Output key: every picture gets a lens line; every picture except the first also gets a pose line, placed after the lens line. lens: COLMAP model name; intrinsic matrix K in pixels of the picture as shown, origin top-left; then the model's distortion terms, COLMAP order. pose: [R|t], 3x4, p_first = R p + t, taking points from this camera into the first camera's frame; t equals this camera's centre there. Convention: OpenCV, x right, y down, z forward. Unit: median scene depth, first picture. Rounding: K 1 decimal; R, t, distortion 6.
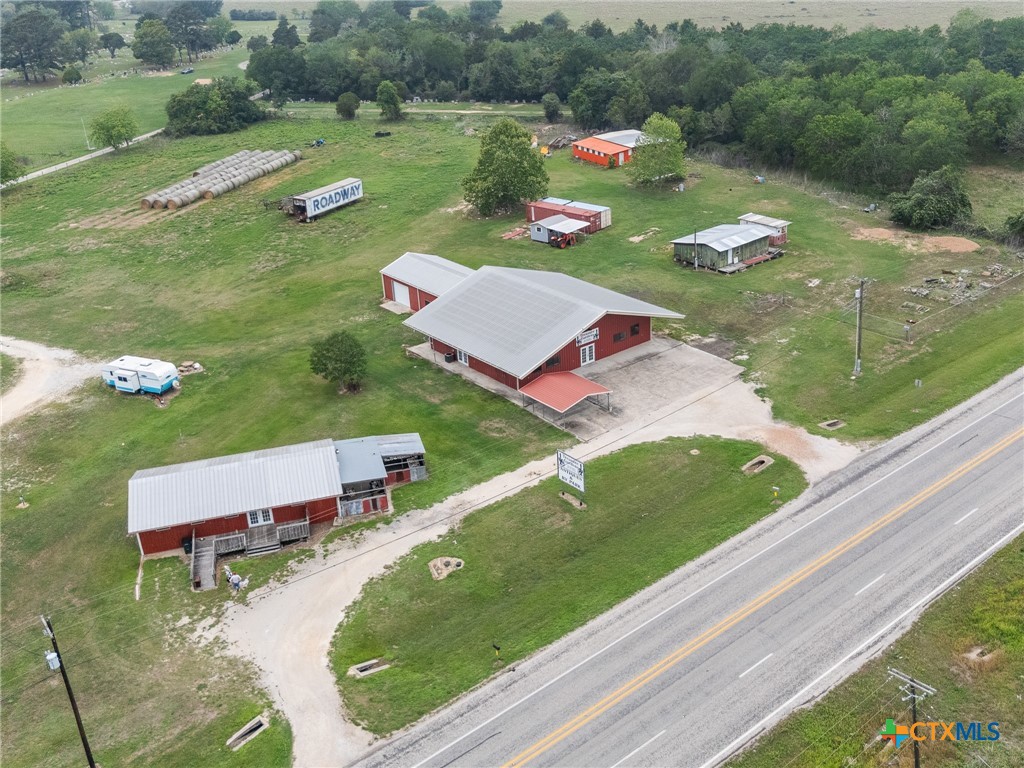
lens RADIAL K [[1039.7, 0, 572.8], [0, 1039.7, 364.7], [0, 0, 1]] dist [0.159374, -0.400424]
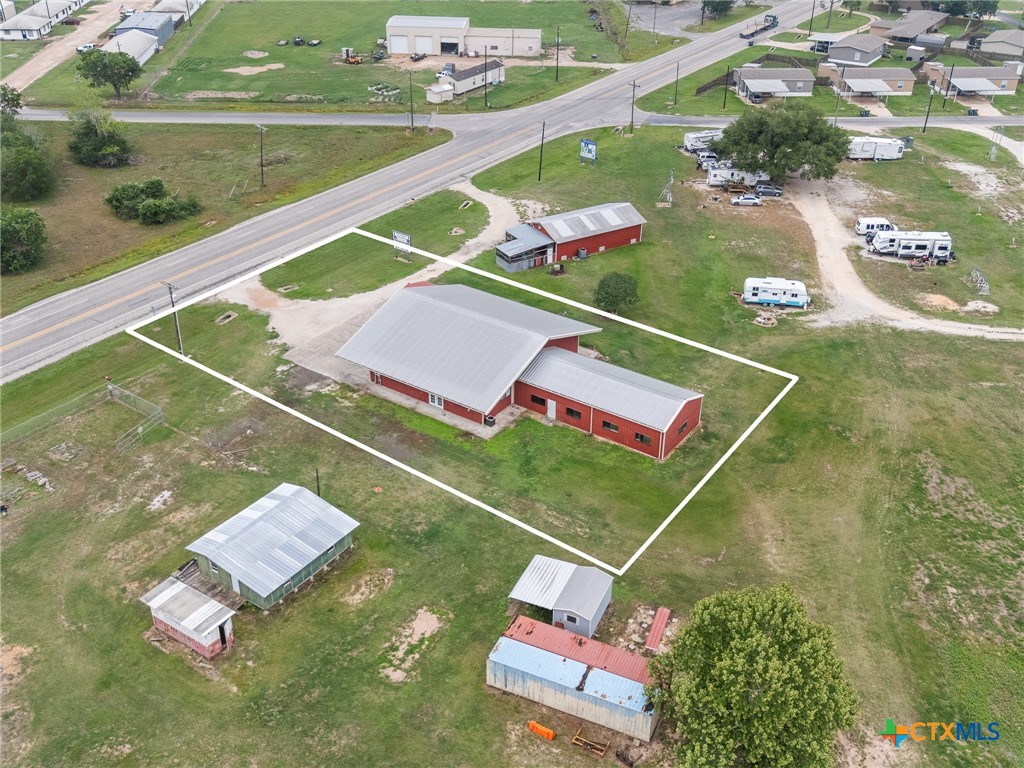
lens RADIAL K [[1020.3, 0, 501.2], [0, 1020.3, 385.7], [0, 0, 1]] dist [0.105036, -0.146468]
pose [[-0.971959, 0.142237, -0.187252, 0.117319], [-0.070784, 0.582403, 0.809813, -0.707459], [0.224242, 0.800360, -0.556004, 1.348321]]
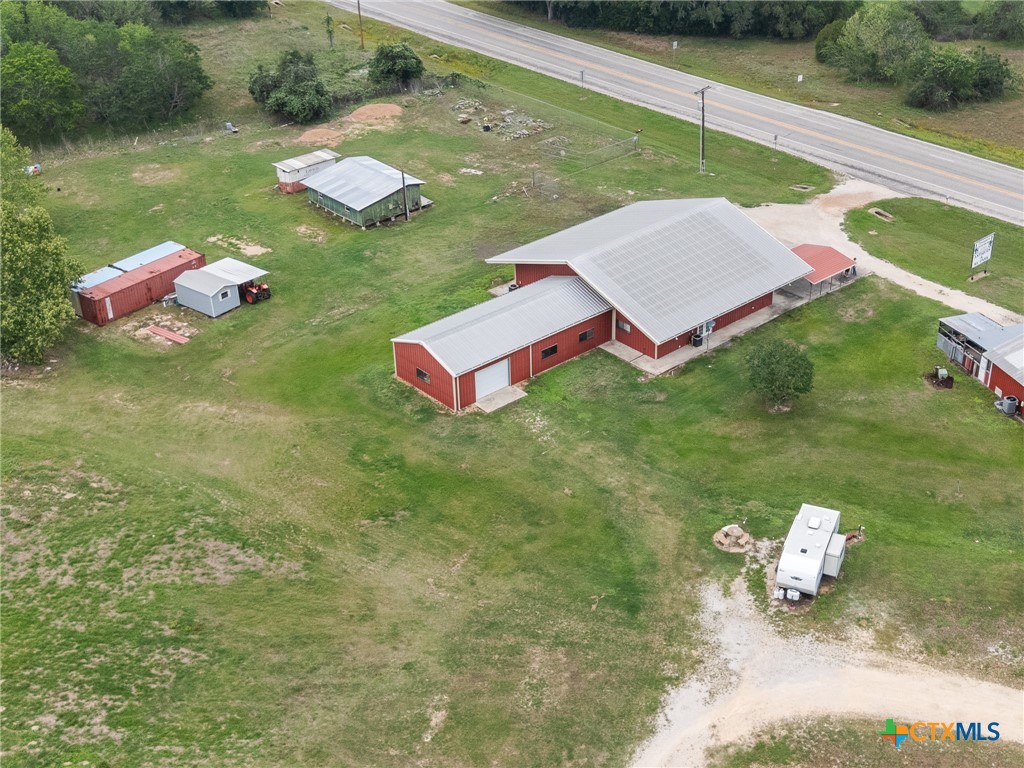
lens RADIAL K [[1294.0, 0, 549.0], [0, 1294.0, 382.5], [0, 0, 1]] dist [0.197104, -0.607832]
pose [[-0.011684, -0.478312, 0.878112, -0.855110], [0.418606, 0.795176, 0.438706, -0.396678], [-0.908093, 0.372709, 0.190933, 0.759603]]
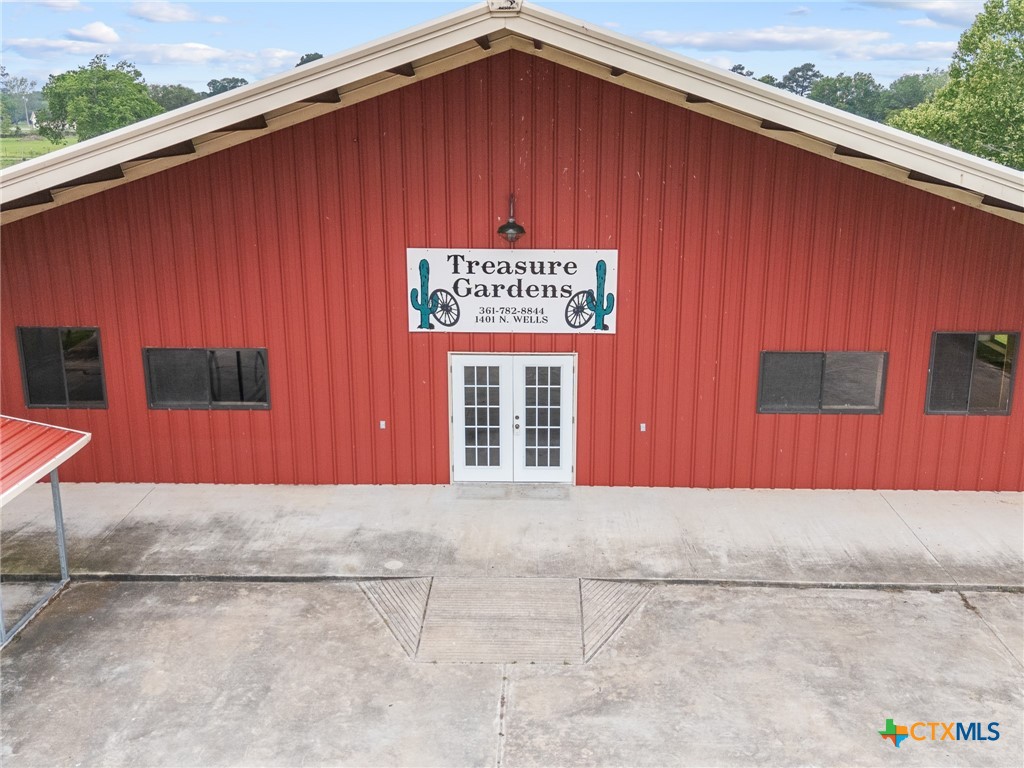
lens RADIAL K [[1020.3, 0, 501.2], [0, 1020.3, 385.7], [0, 0, 1]] dist [0.105036, -0.146468]
pose [[0.731016, 0.213047, -0.648248, 0.085819], [-0.293464, 0.955822, -0.016802, -0.009242], [0.616031, 0.202520, 0.761244, 0.717560]]
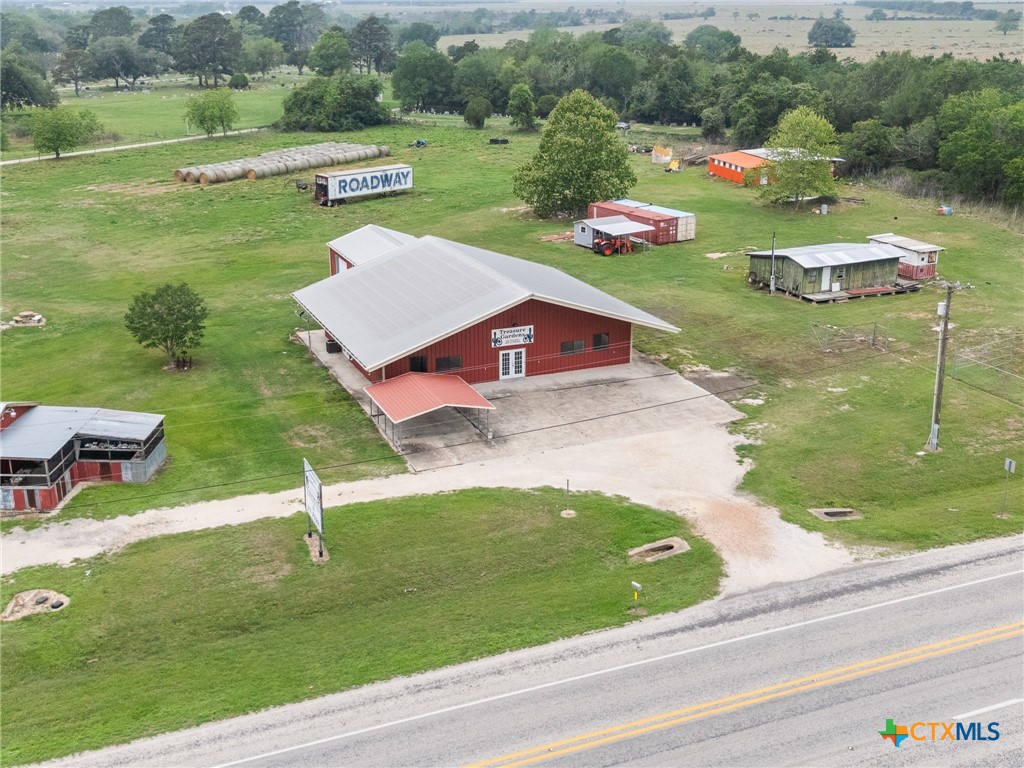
lens RADIAL K [[1140.6, 0, 485.4], [0, 1140.6, 385.1], [0, 0, 1]] dist [0.132178, -0.292899]
pose [[0.945088, 0.132249, -0.298864, 0.175595], [-0.155230, 0.986380, -0.054398, 0.036988], [0.287599, 0.097803, 0.952744, 0.245311]]
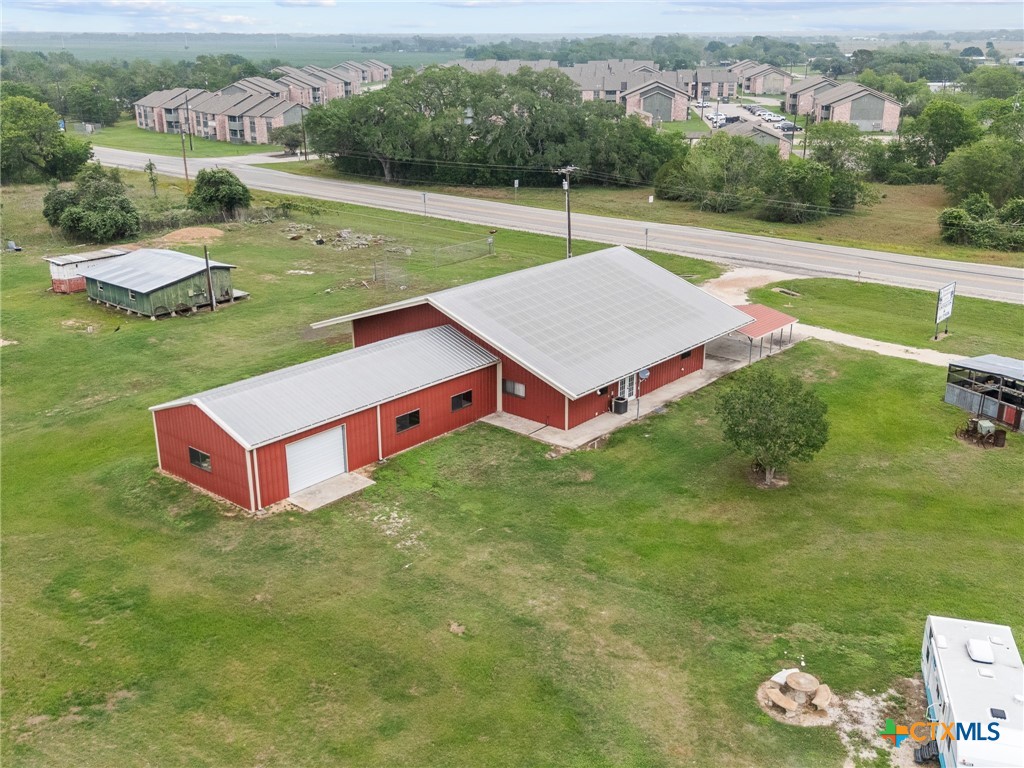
lens RADIAL K [[993.8, 0, 516.4], [0, 993.8, 381.8], [0, 0, 1]] dist [0.126909, -0.242970]
pose [[-0.144838, -0.291581, 0.945517, -0.515194], [0.407574, 0.853176, 0.325538, -0.181056], [-0.901613, 0.432518, -0.004732, 0.863390]]
